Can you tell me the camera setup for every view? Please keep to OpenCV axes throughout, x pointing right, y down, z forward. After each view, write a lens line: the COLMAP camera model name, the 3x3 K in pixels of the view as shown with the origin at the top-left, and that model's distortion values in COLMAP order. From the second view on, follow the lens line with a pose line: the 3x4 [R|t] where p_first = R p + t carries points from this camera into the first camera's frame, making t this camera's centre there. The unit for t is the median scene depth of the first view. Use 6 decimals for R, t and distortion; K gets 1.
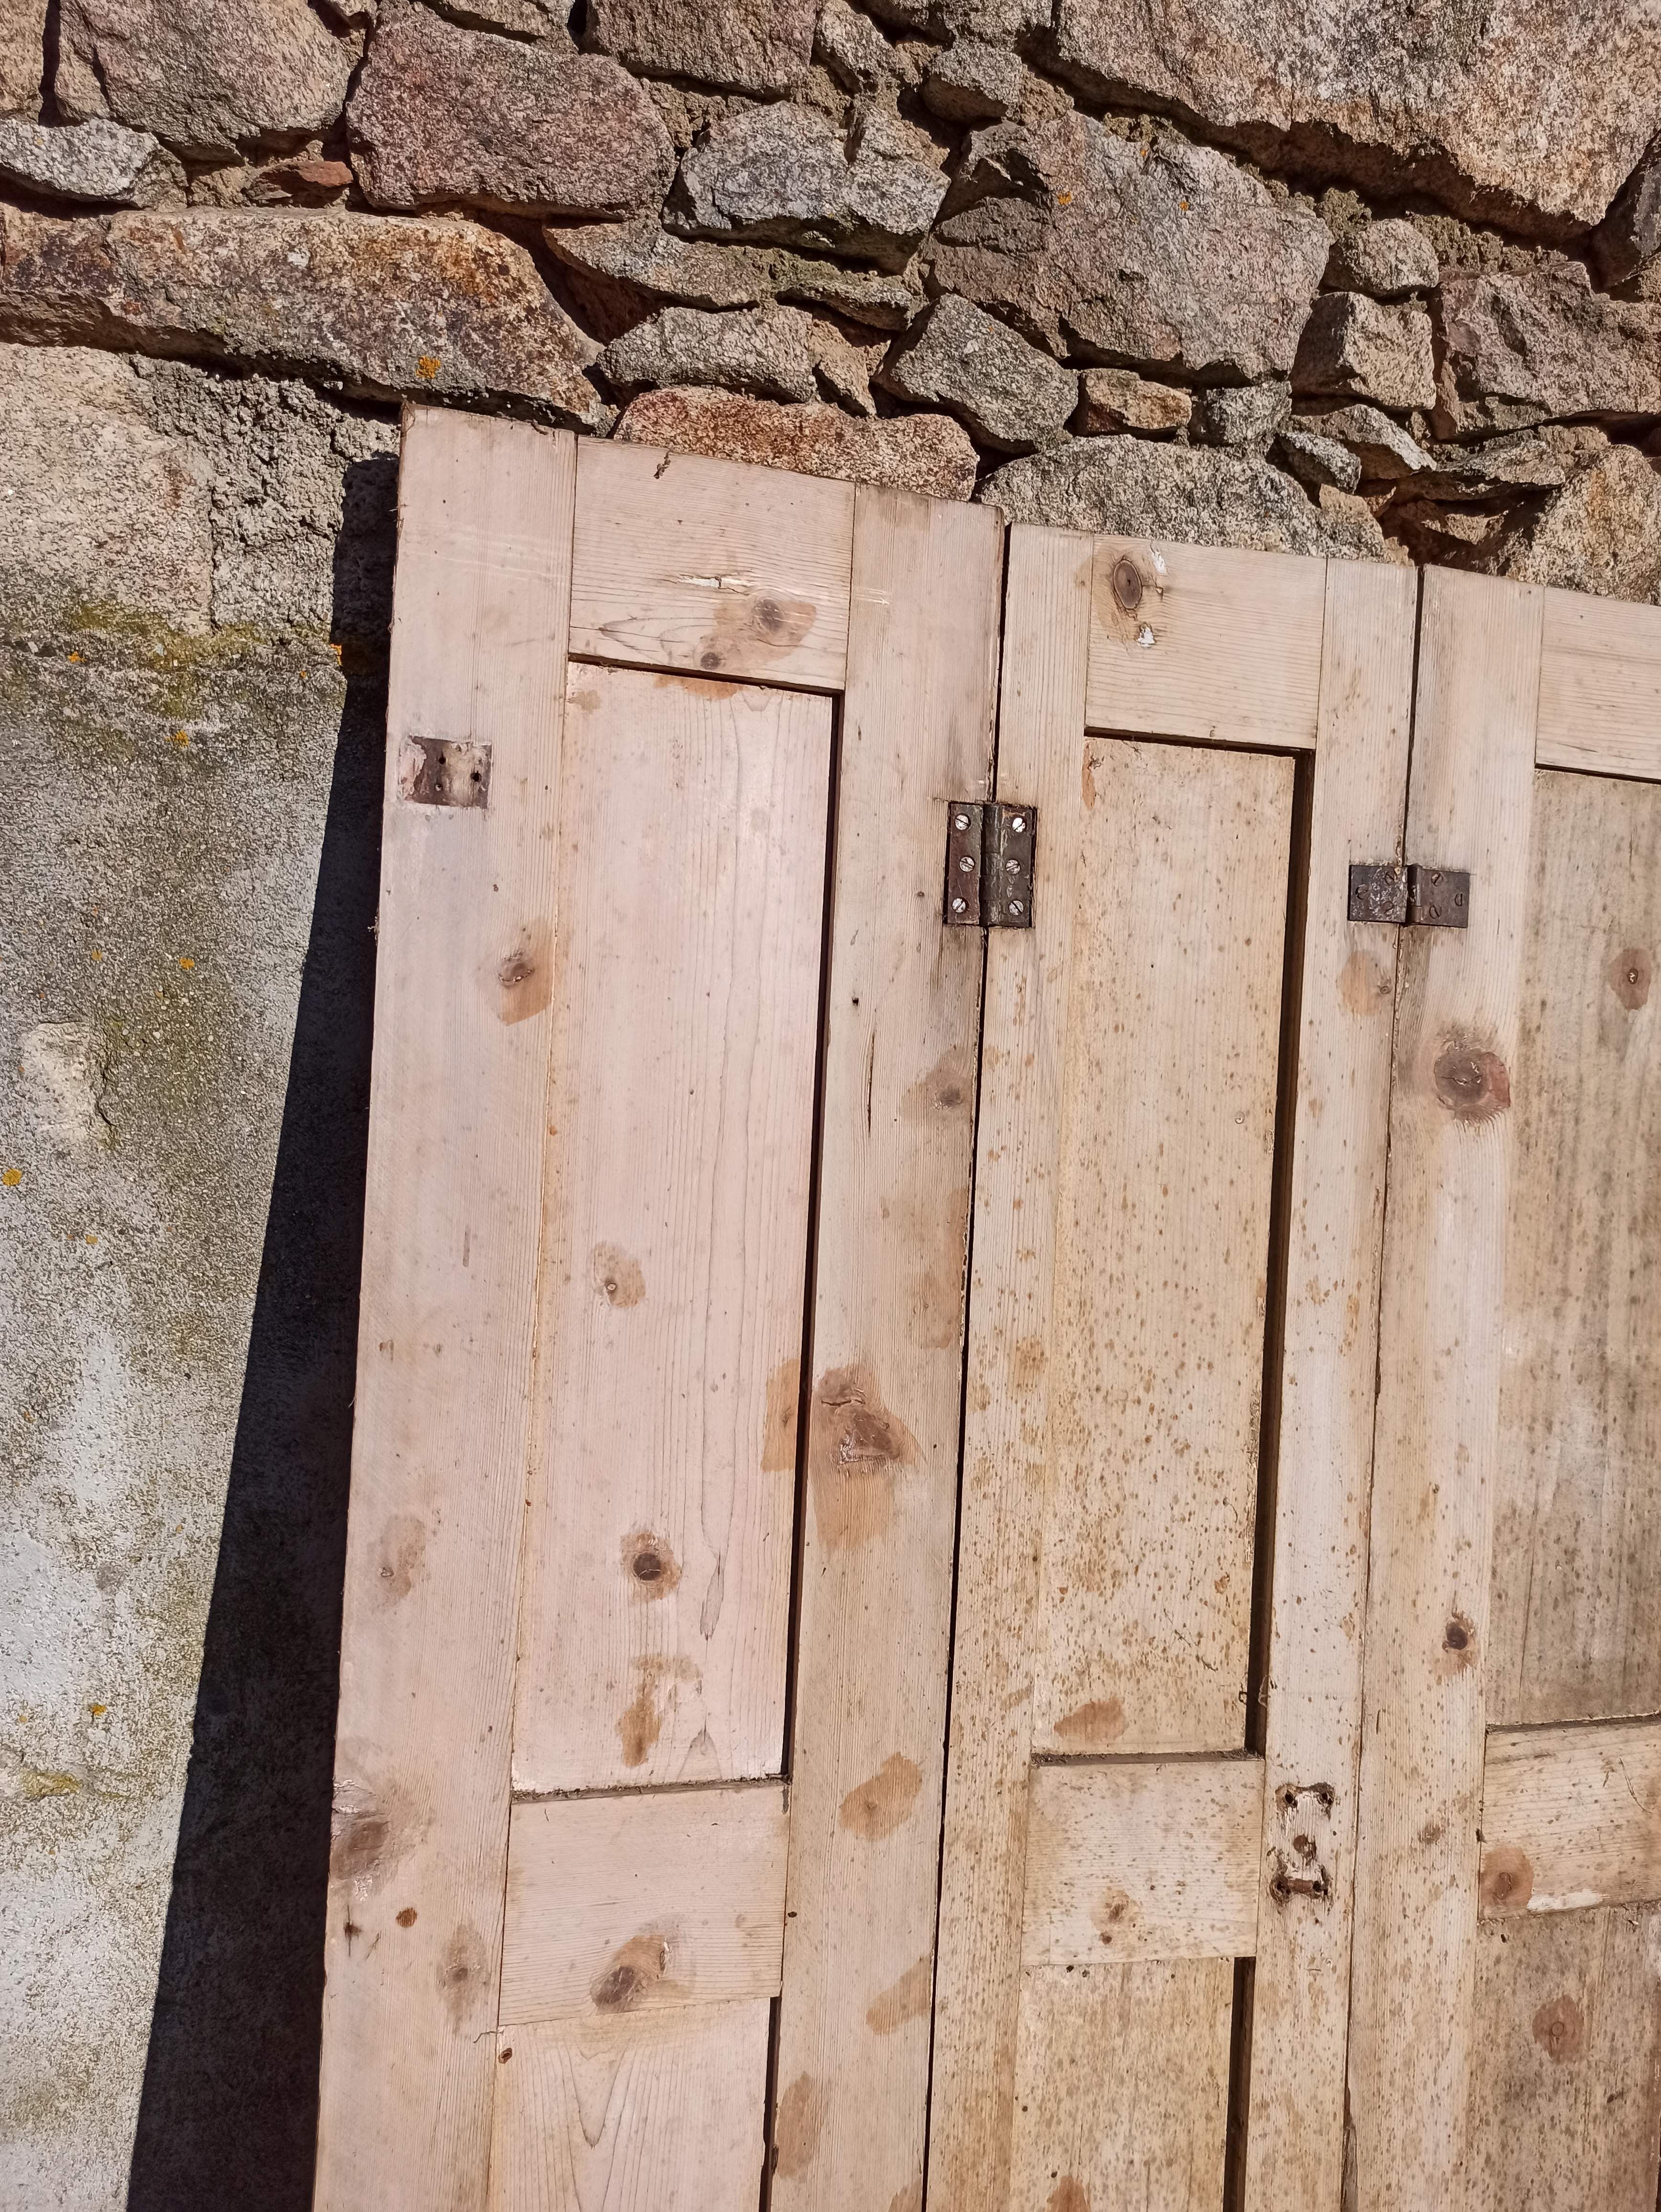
lens RADIAL K [[1624.5, 0, 821.4], [0, 1624.5, 1091.3], [0, 0, 1]] dist [0.037421, -0.018866]
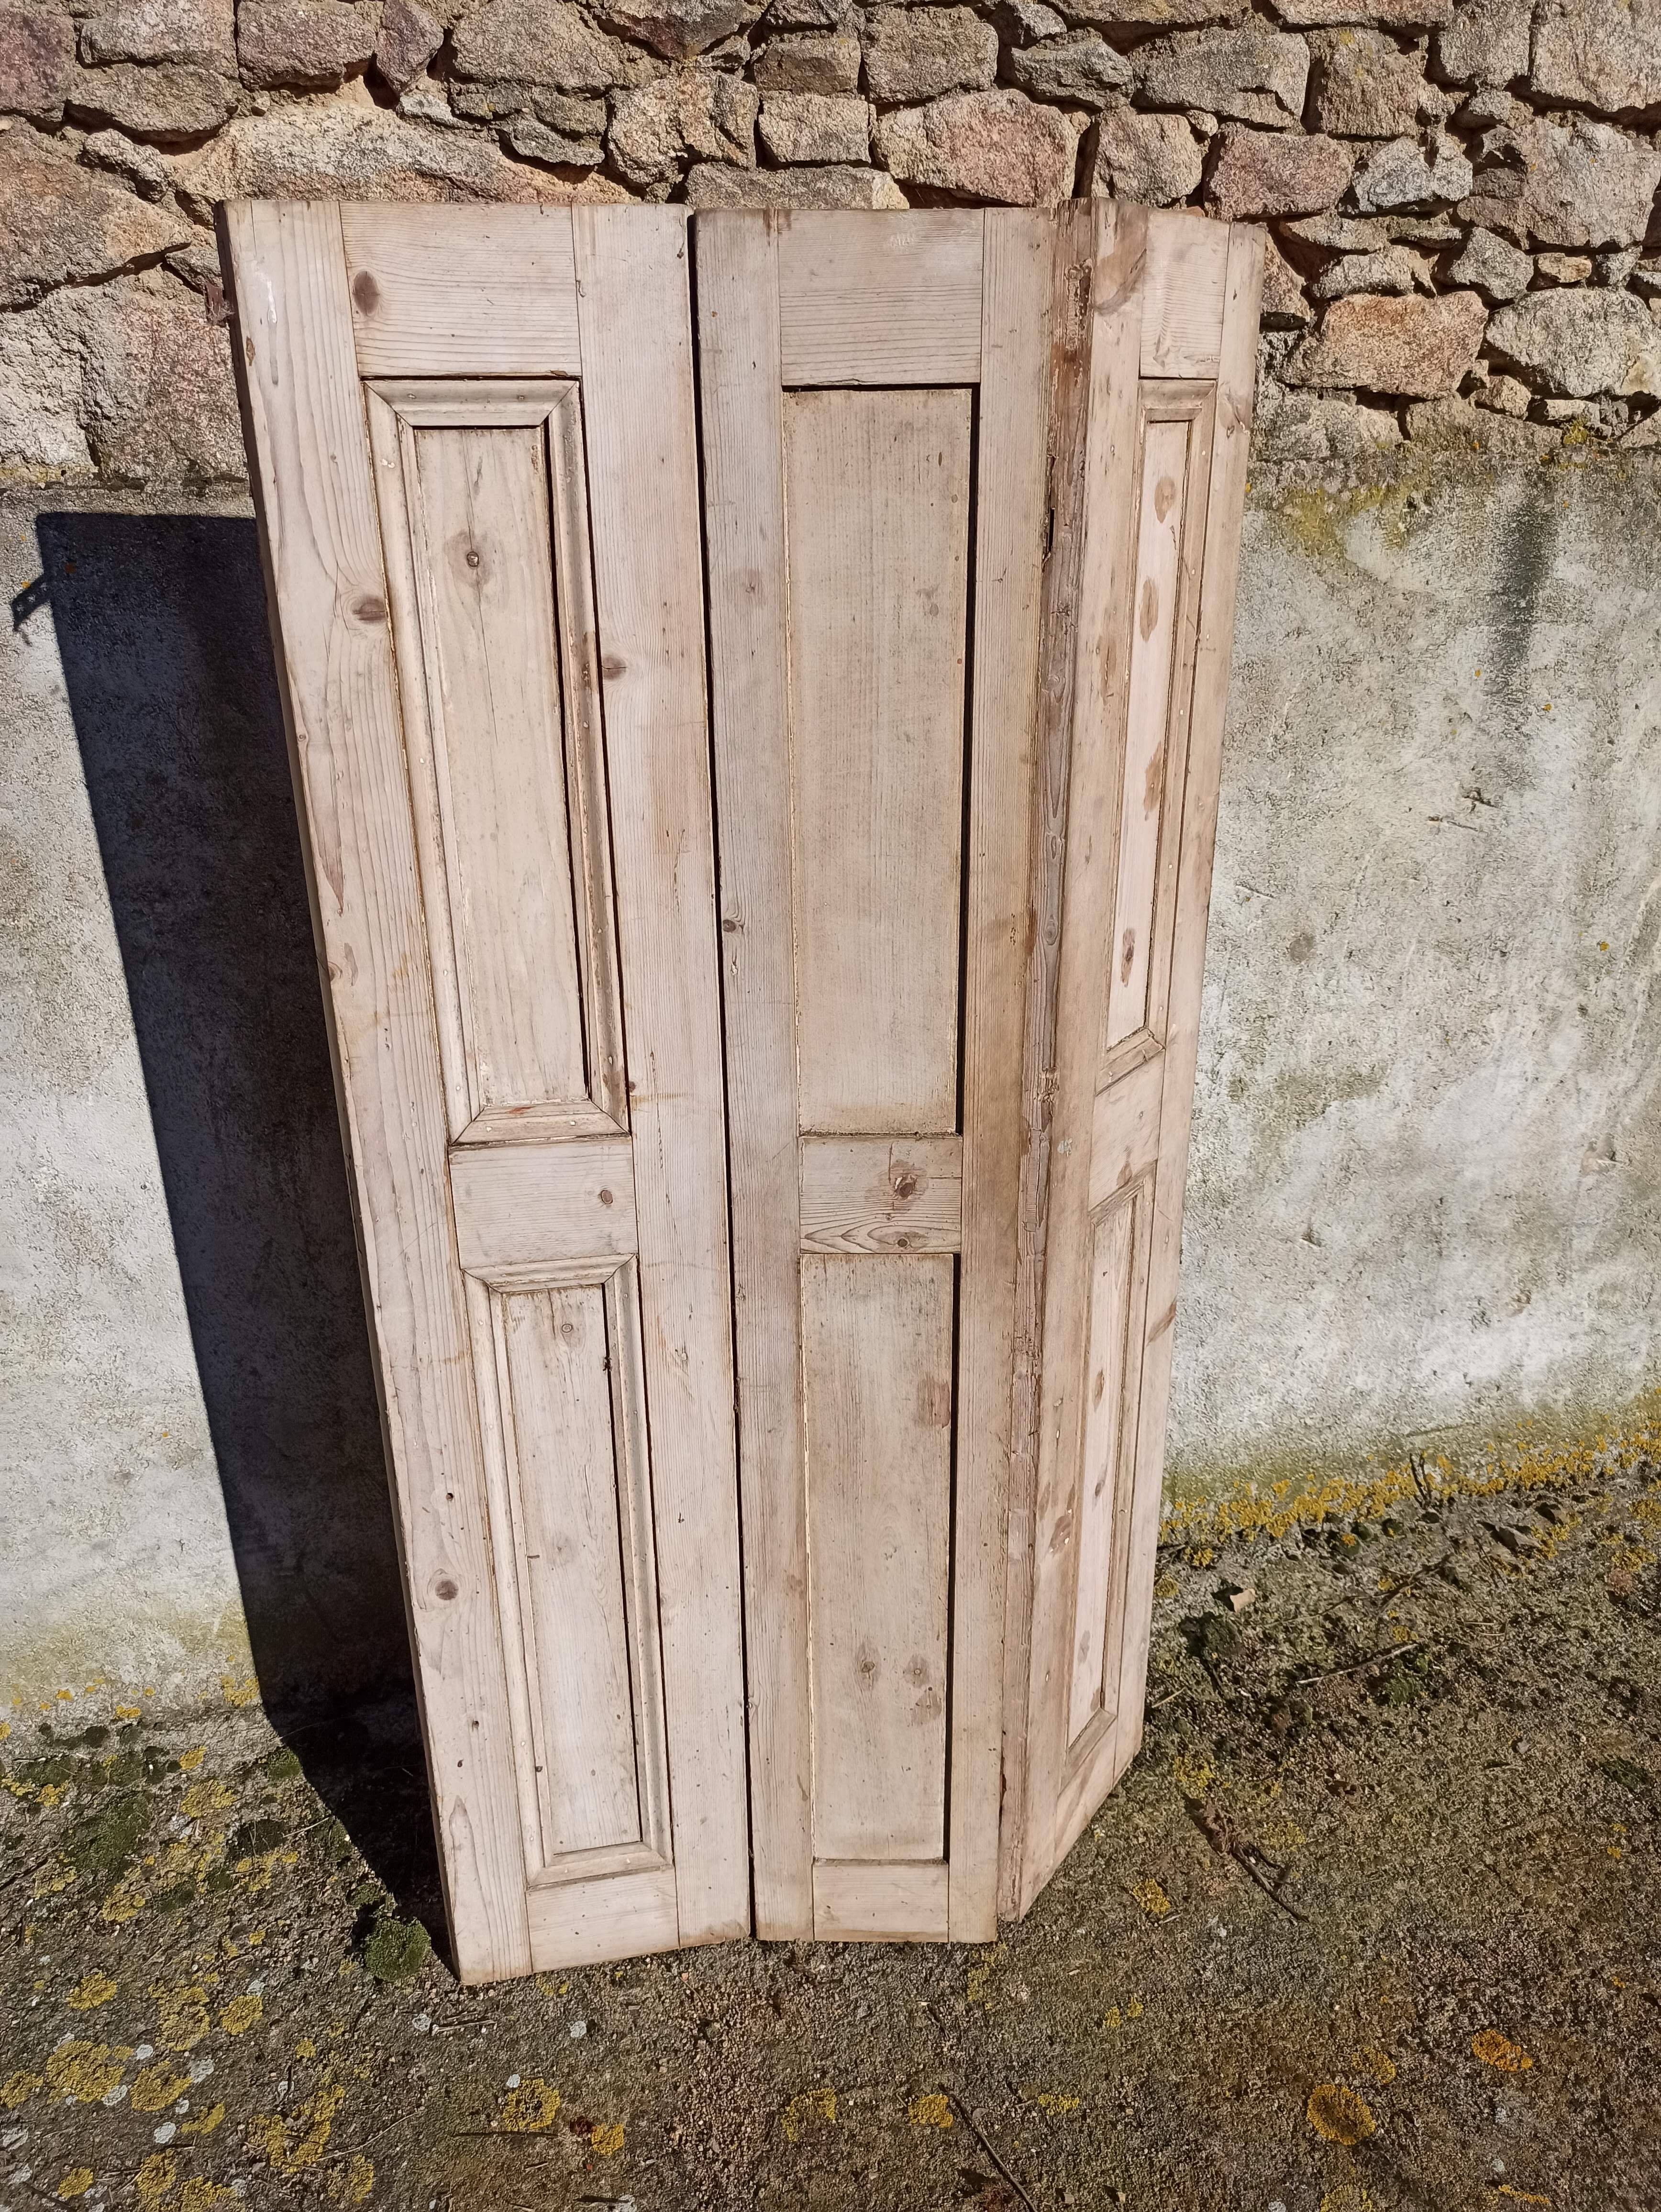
lens RADIAL K [[1624.5, 0, 826.0], [0, 1624.5, 1110.4], [0, 0, 1]] dist [0.037421, -0.018866]
pose [[0.994316, -0.103968, -0.022945, -0.752850], [0.106240, 0.983016, 0.149645, 0.175884], [0.006997, -0.151232, 0.988474, -1.105410]]
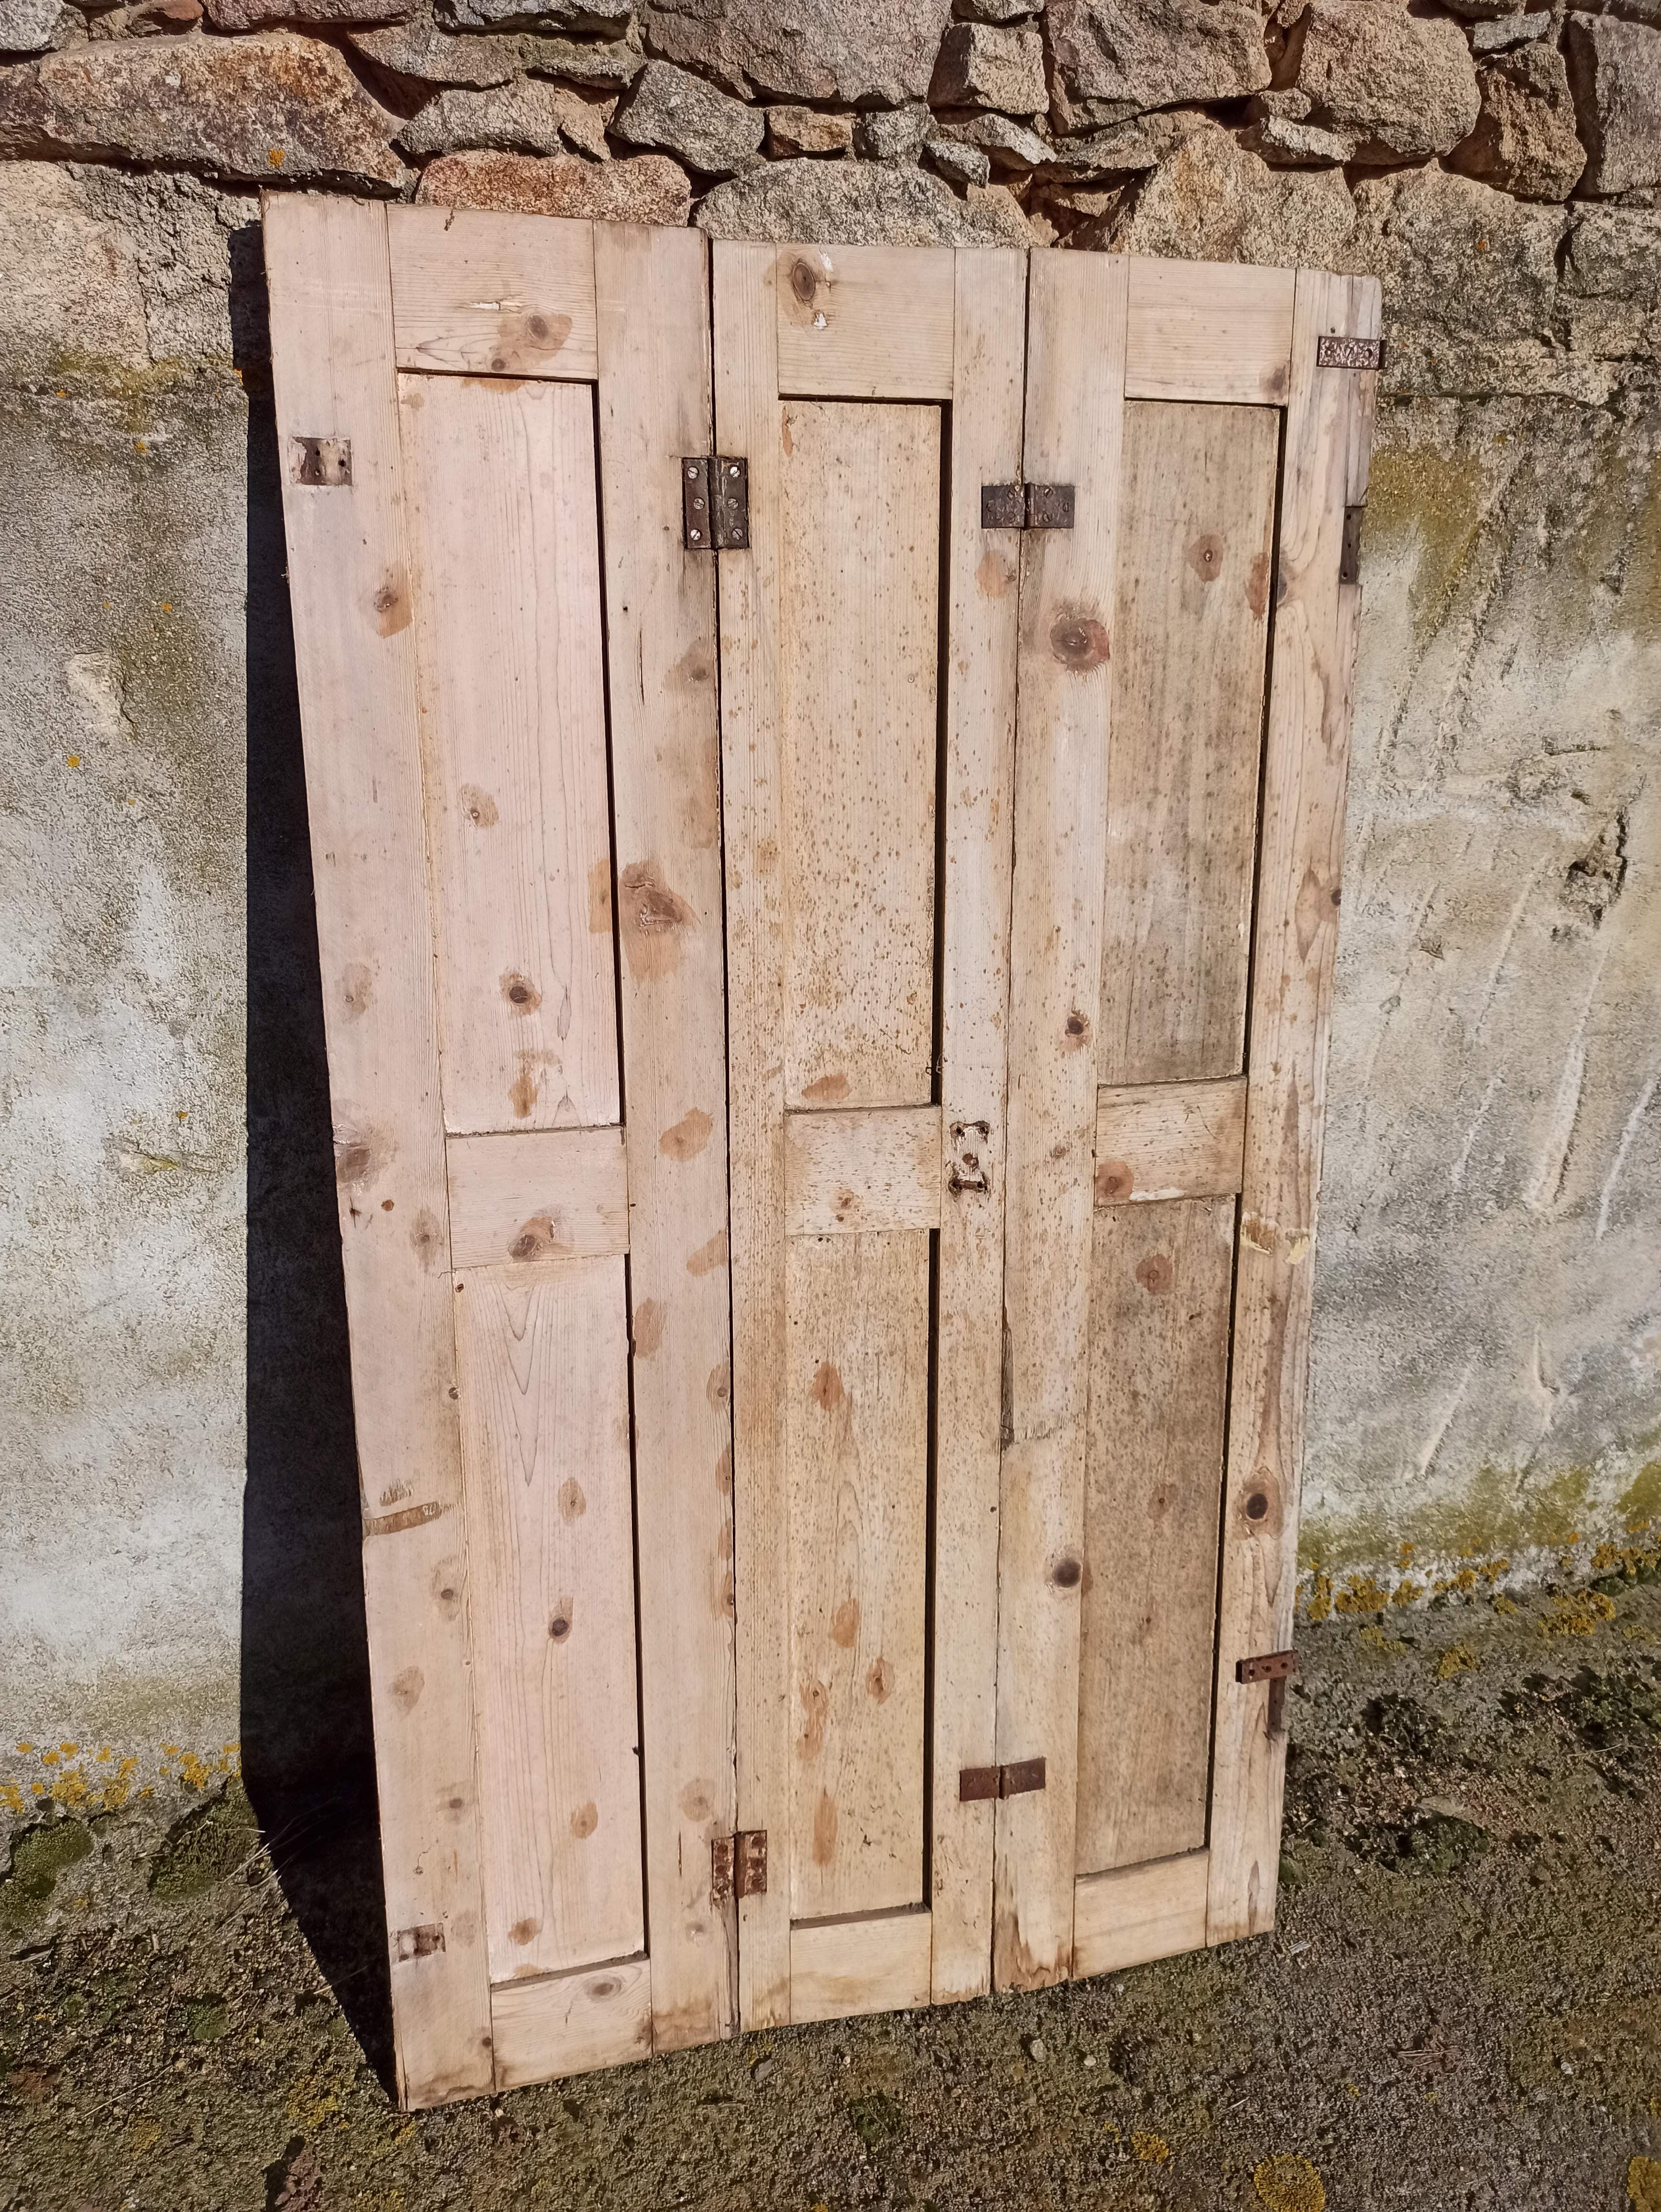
lens RADIAL K [[1624.5, 0, 810.9], [0, 1624.5, 1065.2], [0, 0, 1]] dist [0.037421, -0.018866]
pose [[0.998406, -0.049541, -0.027046, 0.198830], [0.054334, 0.973328, 0.222893, 0.024744], [0.015282, -0.224007, 0.974468, -0.494792]]
